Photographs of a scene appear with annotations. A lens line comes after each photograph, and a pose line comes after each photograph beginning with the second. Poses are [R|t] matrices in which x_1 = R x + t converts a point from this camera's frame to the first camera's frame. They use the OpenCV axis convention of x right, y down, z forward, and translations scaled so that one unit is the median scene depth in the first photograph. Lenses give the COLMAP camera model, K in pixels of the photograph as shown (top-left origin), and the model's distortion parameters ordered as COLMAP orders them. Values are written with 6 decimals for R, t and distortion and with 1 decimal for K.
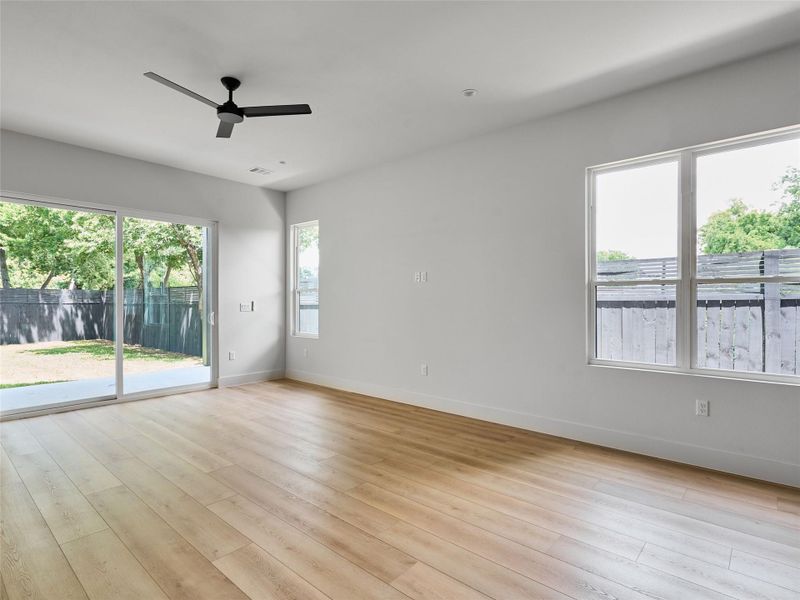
lens RADIAL K [[418.0, 0, 387.6], [0, 418.0, 301.4], [0, 0, 1]] dist [-0.006295, -0.000355]
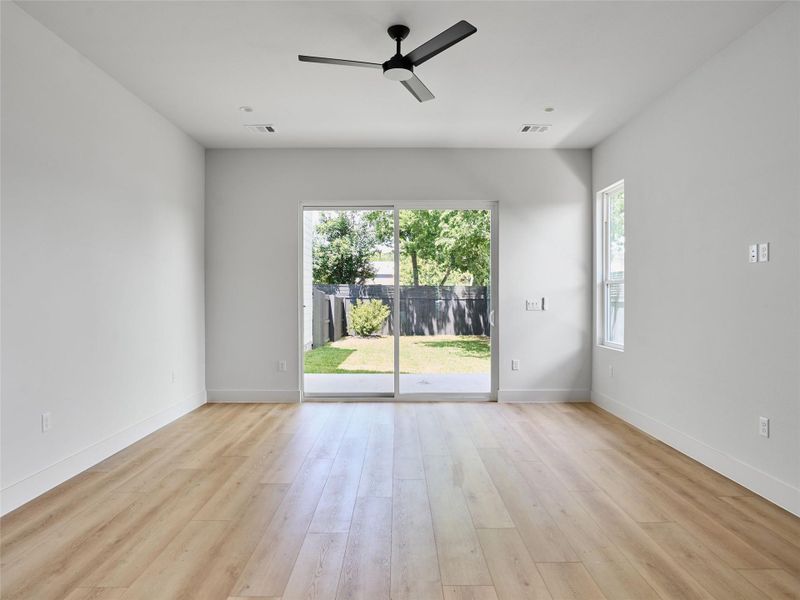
lens RADIAL K [[498.7, 0, 401.9], [0, 498.7, 301.0], [0, 0, 1]] dist [-0.020501, 0.005523]
pose [[0.680139, 0.006039, -0.733058, 0.177397], [-0.000156, 0.999967, 0.008093, -0.001562], [0.733083, -0.005390, 0.680118, 0.174499]]
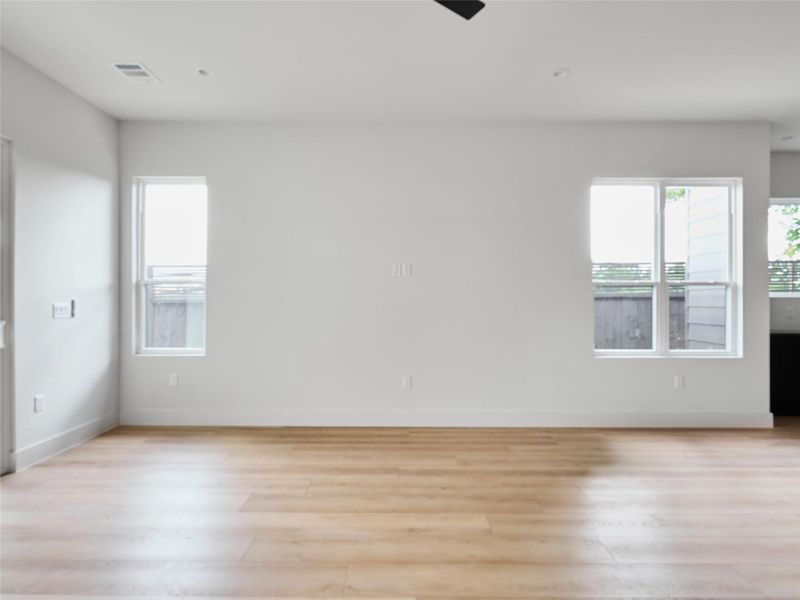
lens RADIAL K [[418.0, 0, 385.1], [0, 418.0, 300.4], [0, 0, 1]] dist [-0.006295, -0.000355]
pose [[0.749777, -0.005935, 0.661663, -0.376375], [0.000627, 0.999966, 0.008259, -0.004062], [-0.661690, -0.005778, 0.749755, 0.304234]]
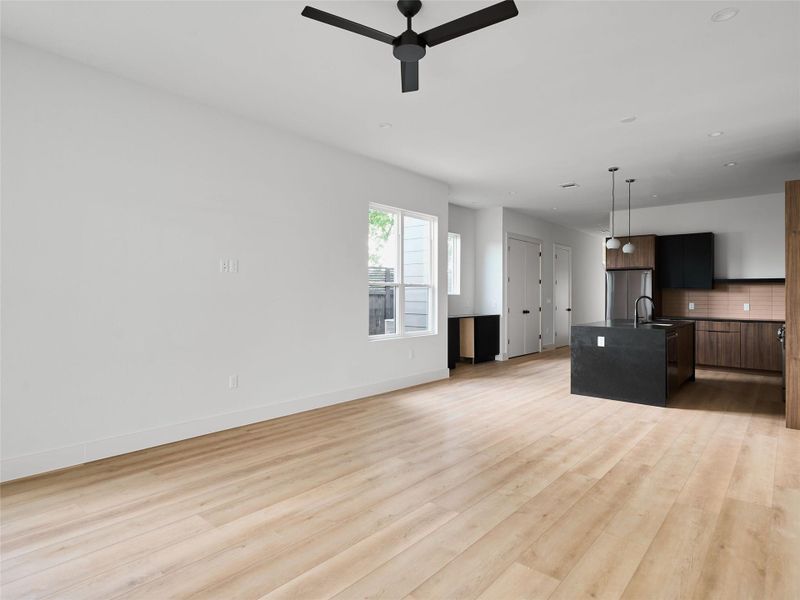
lens RADIAL K [[464.0, 0, 393.0], [0, 464.0, 291.7], [0, 0, 1]] dist [-0.001568, 0.000209]
pose [[-0.022351, 0.007456, 0.999722, -0.618144], [-0.000878, 0.999972, -0.007478, -0.002092], [-0.999750, -0.001044, -0.022344, 0.537951]]
